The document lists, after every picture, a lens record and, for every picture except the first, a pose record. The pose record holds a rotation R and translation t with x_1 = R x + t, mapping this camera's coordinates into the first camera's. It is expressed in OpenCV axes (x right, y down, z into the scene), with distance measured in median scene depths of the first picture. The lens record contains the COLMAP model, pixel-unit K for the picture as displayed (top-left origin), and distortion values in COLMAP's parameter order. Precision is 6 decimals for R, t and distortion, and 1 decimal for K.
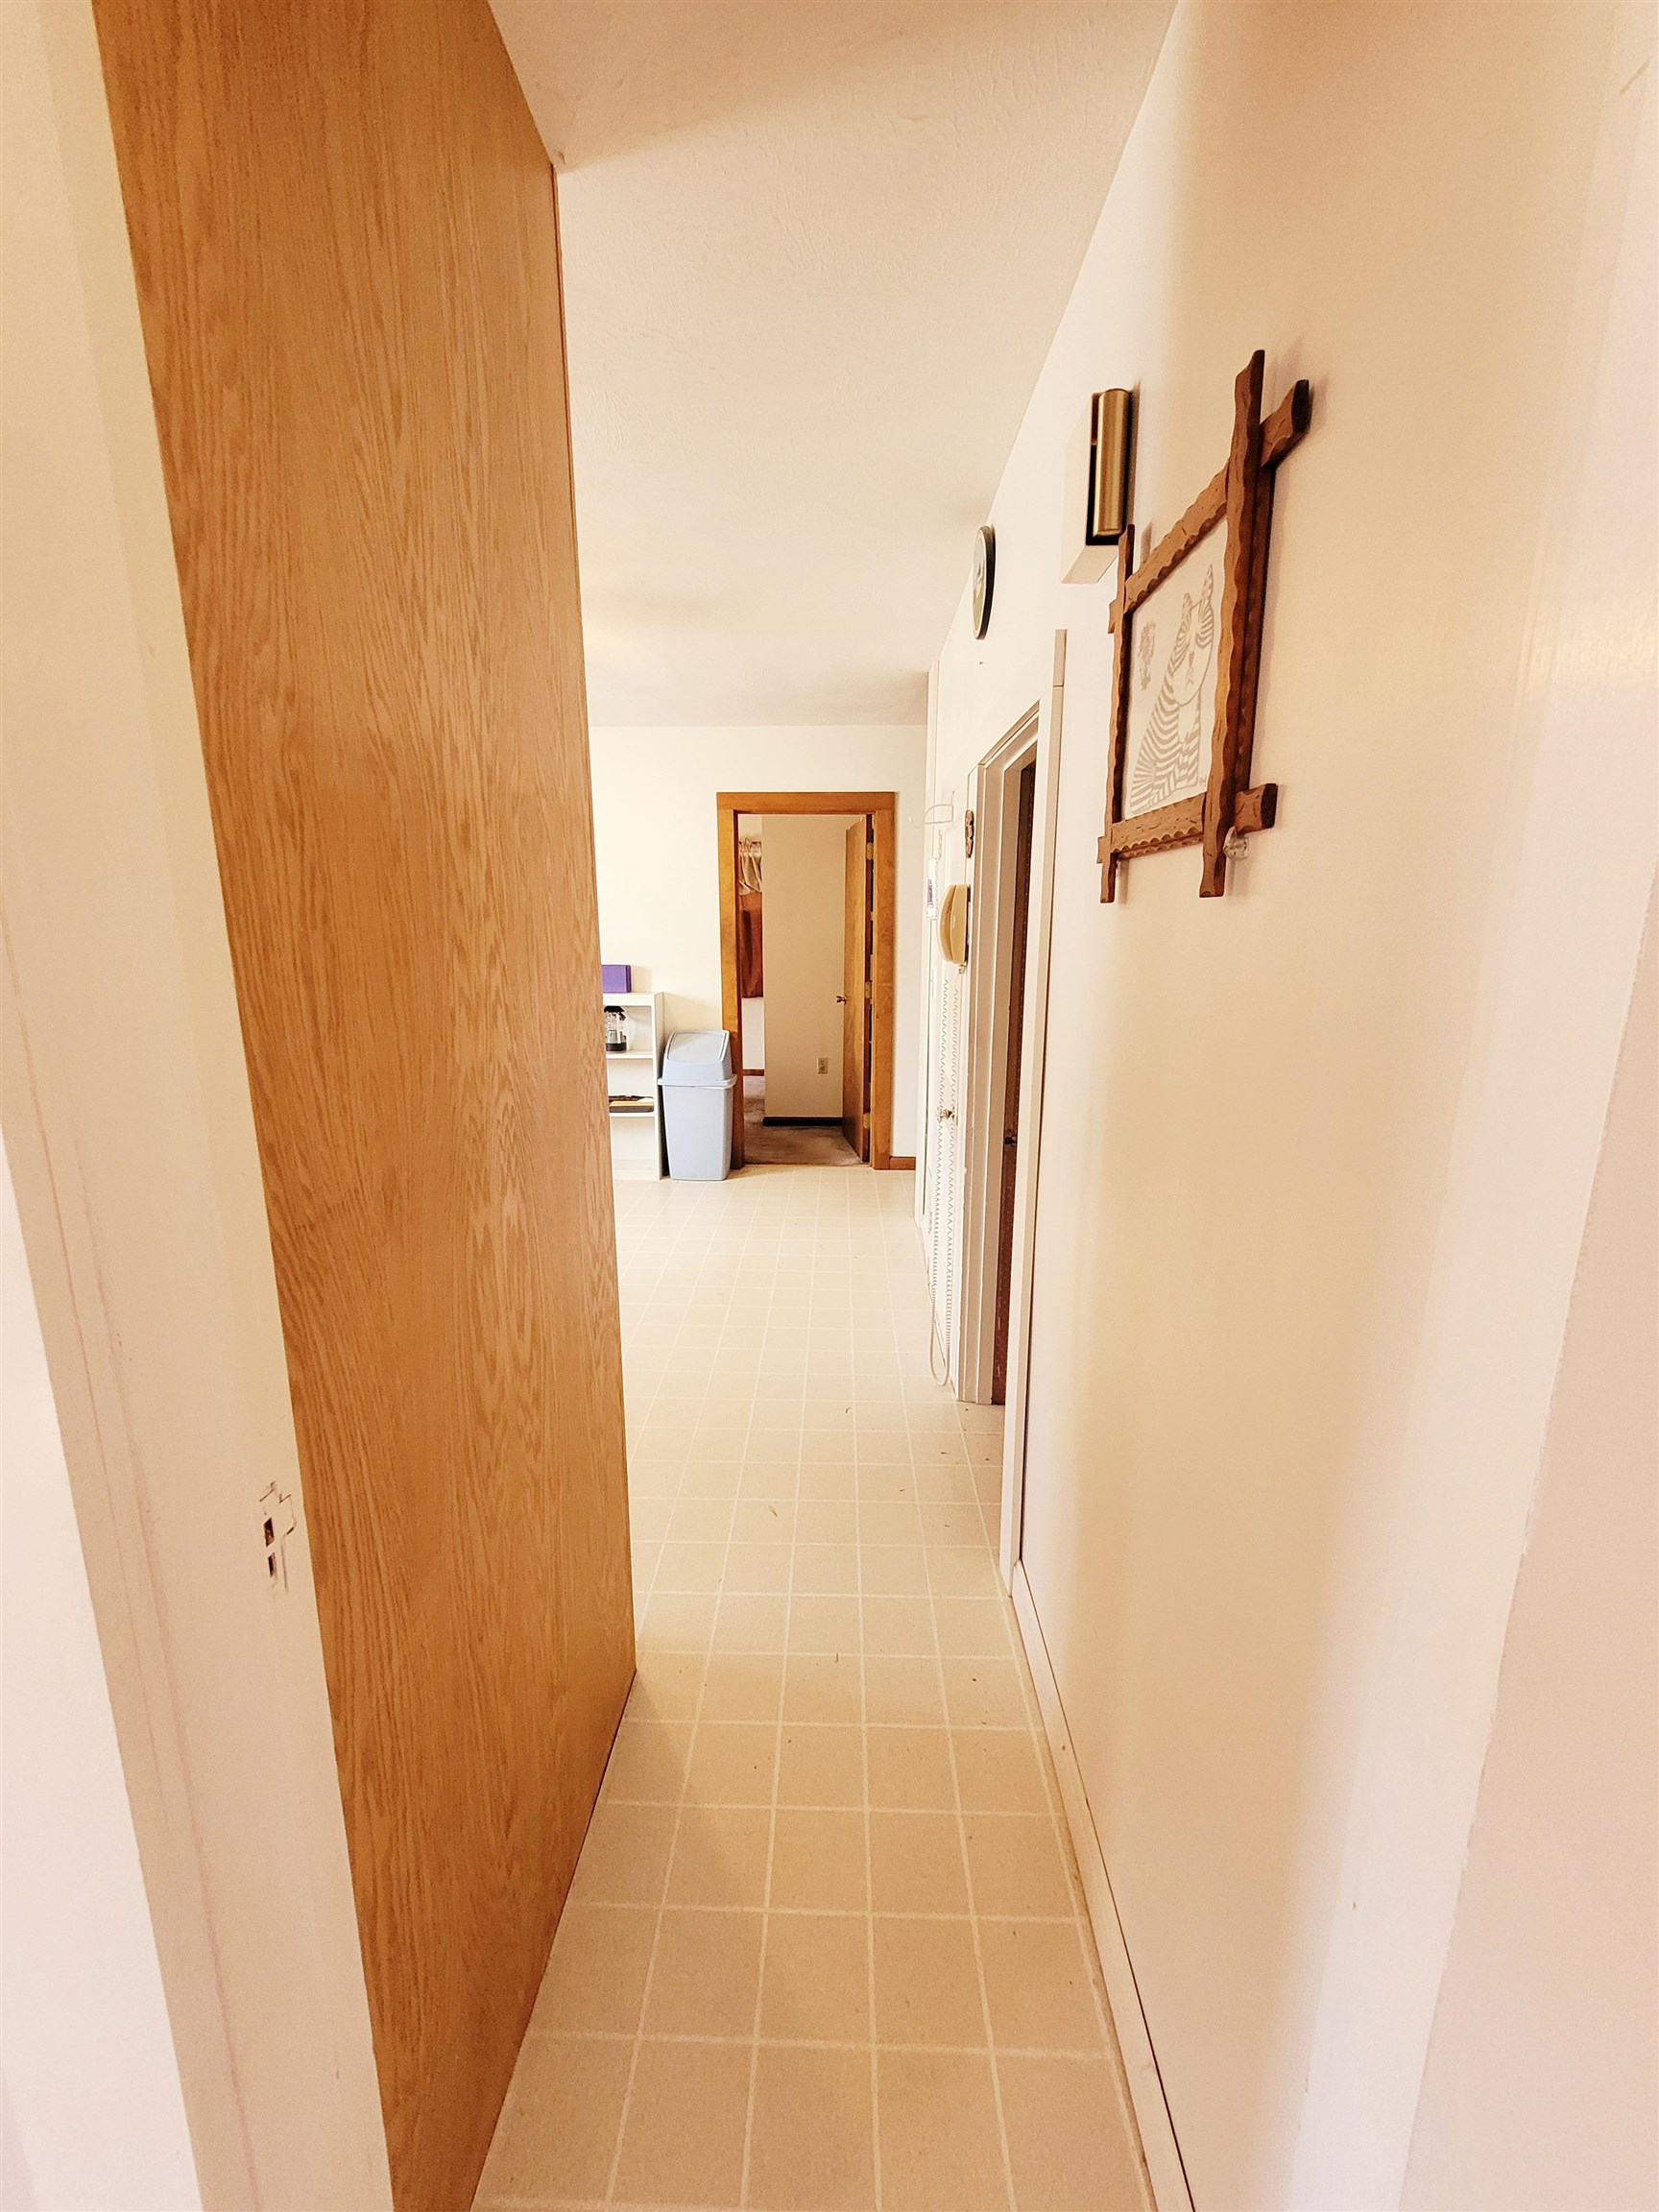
lens RADIAL K [[873.9, 0, 816.9], [0, 873.9, 1100.6], [0, 0, 1]] dist [0.001391, 0.000356]
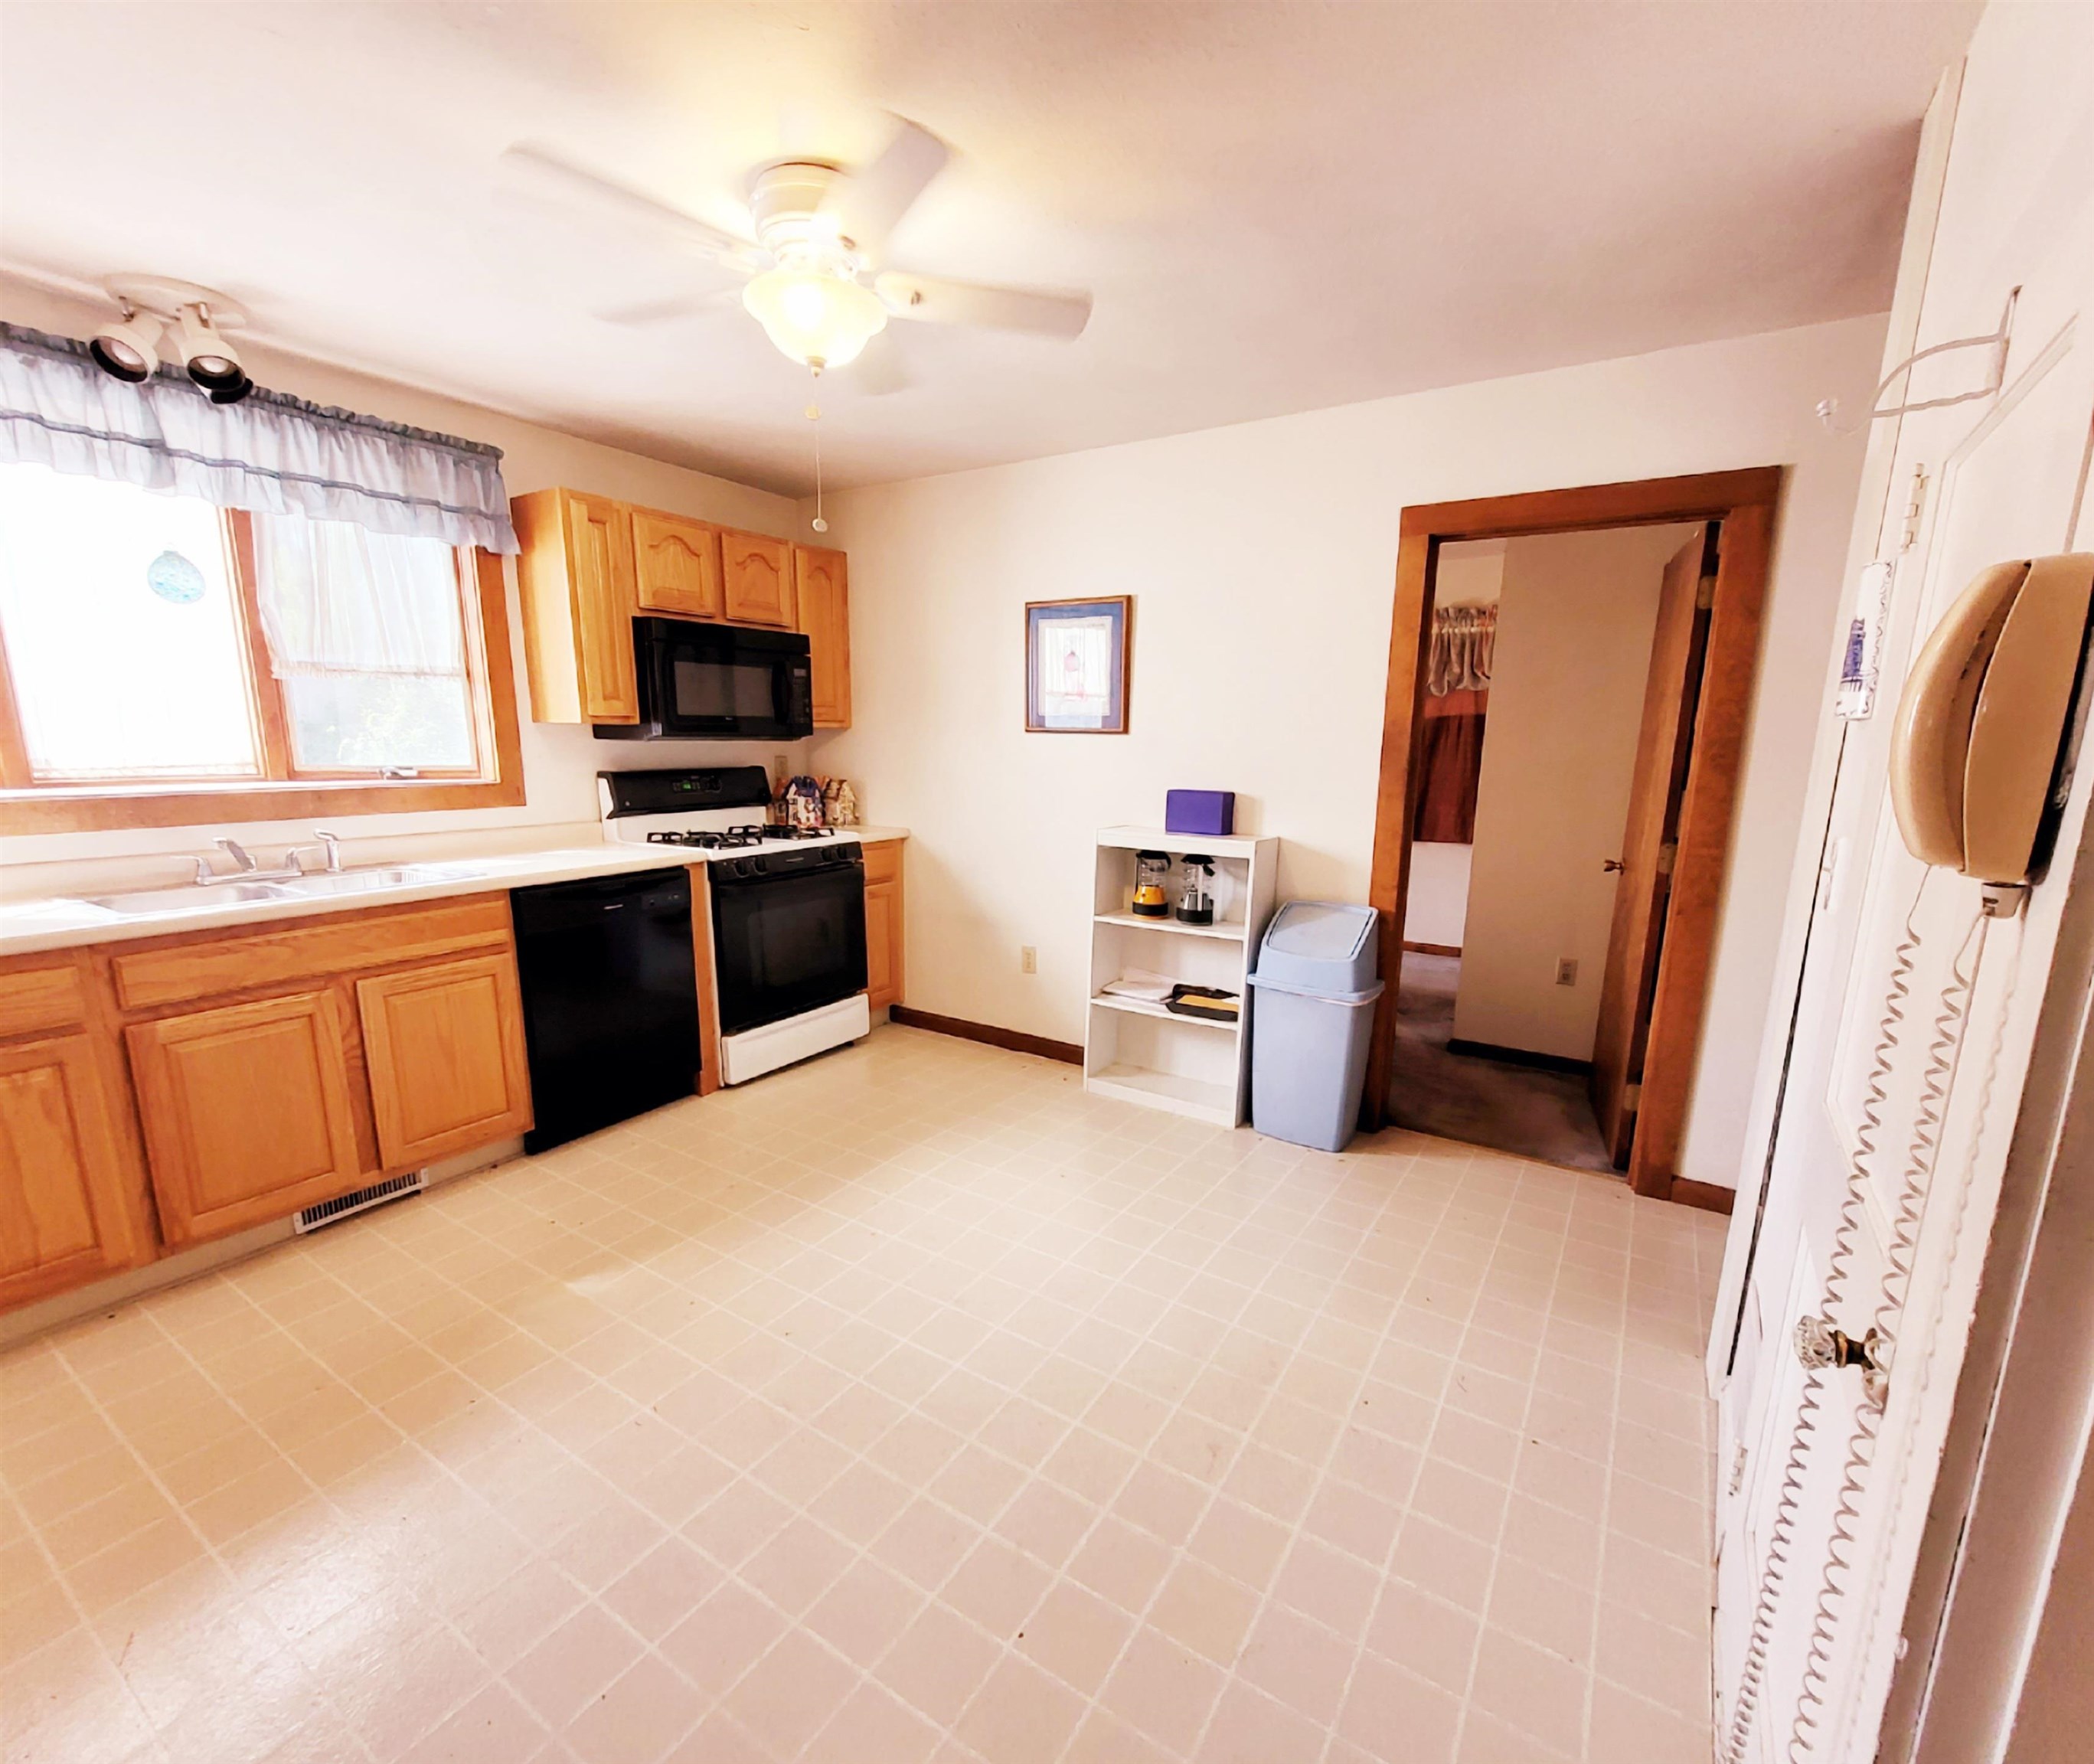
lens RADIAL K [[892.7, 0, 1094.2], [0, 892.7, 911.7], [0, 0, 1]] dist [0.021287, 0.000070]
pose [[0.857274, 0.111404, -0.502663, 0.041876], [-0.112914, 0.993223, 0.027555, -0.072393], [0.502326, 0.033135, 0.864043, 0.369127]]
